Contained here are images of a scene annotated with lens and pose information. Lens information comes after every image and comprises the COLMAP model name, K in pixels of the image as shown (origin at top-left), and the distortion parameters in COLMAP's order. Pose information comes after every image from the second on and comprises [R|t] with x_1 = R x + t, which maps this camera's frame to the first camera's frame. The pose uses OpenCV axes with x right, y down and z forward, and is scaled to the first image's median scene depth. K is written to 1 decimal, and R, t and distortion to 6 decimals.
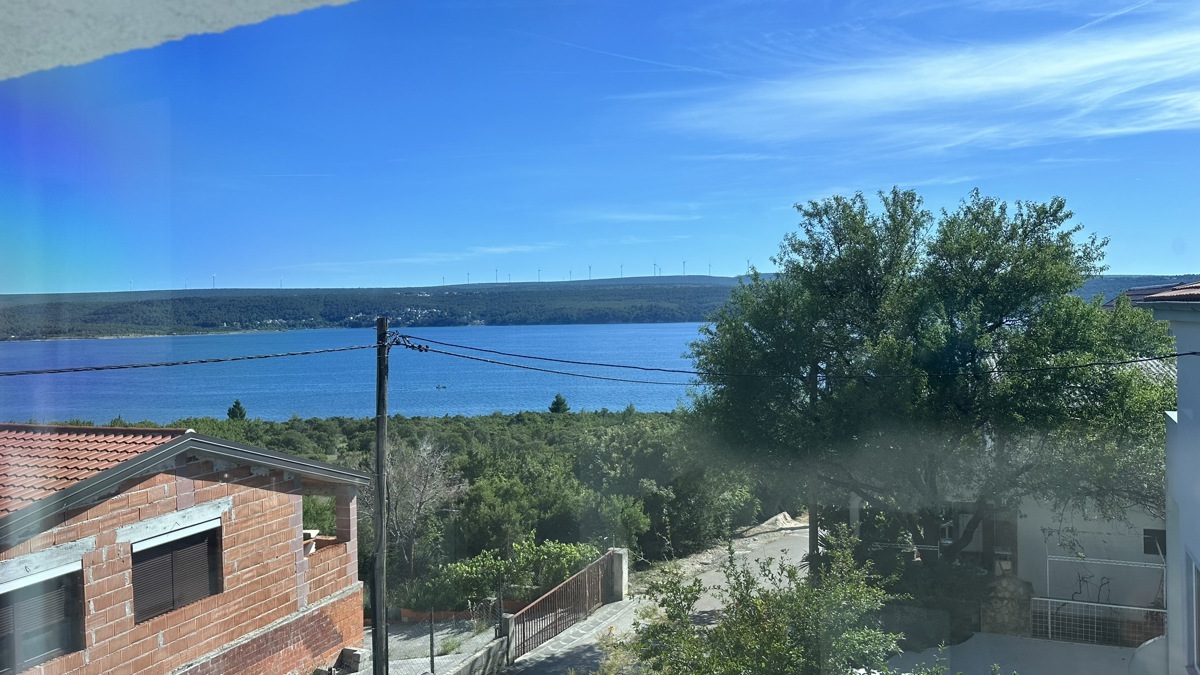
lens RADIAL K [[840.8, 0, 590.8], [0, 840.8, 330.7], [0, 0, 1]] dist [0.010566, -0.015605]
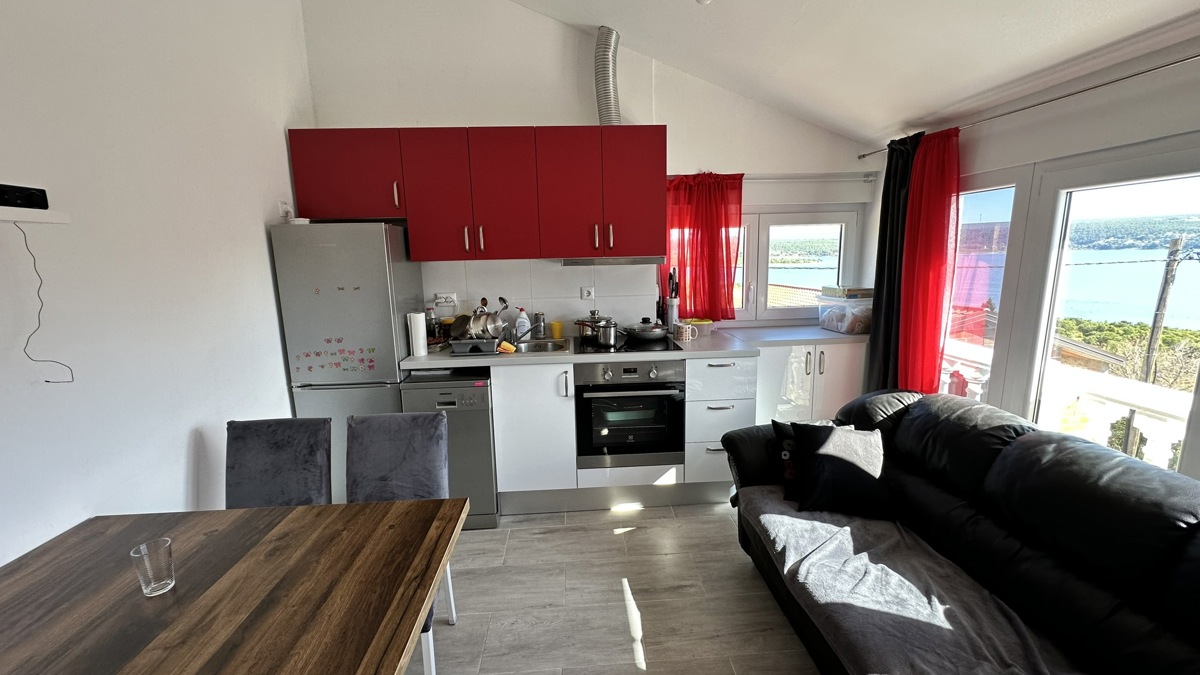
lens RADIAL K [[480.5, 0, 600.7], [0, 480.5, 336.9], [0, 0, 1]] dist [-0.001212, 0.000486]
pose [[0.477724, 0.157793, -0.864223, -0.002189], [-0.003771, 0.984096, 0.177595, 0.027655], [0.878502, -0.081582, 0.470722, -0.901628]]
